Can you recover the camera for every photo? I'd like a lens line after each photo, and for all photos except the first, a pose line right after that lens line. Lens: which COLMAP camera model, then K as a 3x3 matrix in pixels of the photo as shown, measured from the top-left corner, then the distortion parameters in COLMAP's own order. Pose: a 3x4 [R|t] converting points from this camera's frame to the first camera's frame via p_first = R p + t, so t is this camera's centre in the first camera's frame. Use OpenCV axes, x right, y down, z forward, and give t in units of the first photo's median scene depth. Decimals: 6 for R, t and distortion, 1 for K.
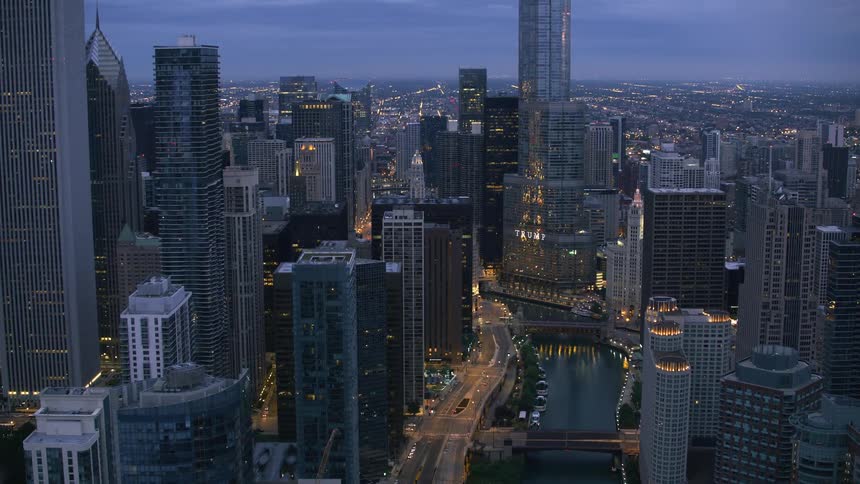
lens RADIAL K [[1099.0, 0, 430.0], [0, 1099.0, 242.0], [0, 0, 1]] dist [-0.266244, 0.413889]
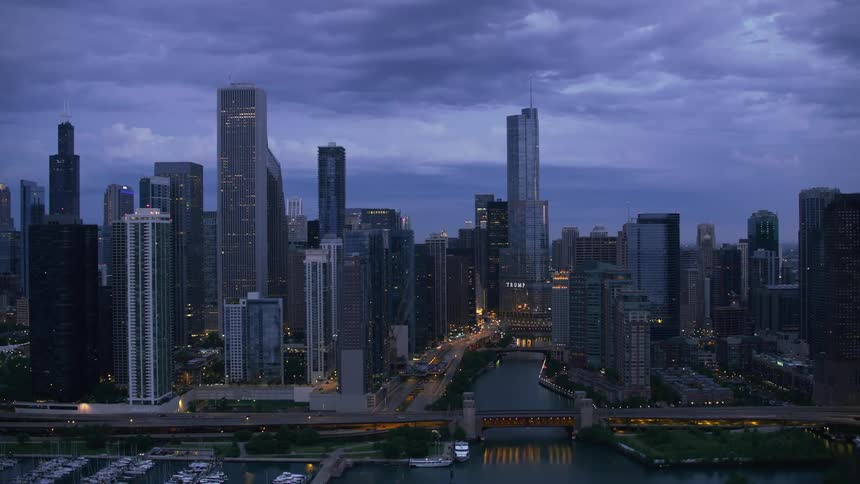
lens RADIAL K [[1099.0, 0, 430.0], [0, 1099.0, 242.0], [0, 0, 1]] dist [-0.266244, 0.413889]
pose [[0.999558, -0.002034, -0.029673, 0.015351], [-0.002676, 0.987467, -0.157805, 0.190798], [0.029622, 0.157815, 0.987024, -0.605297]]
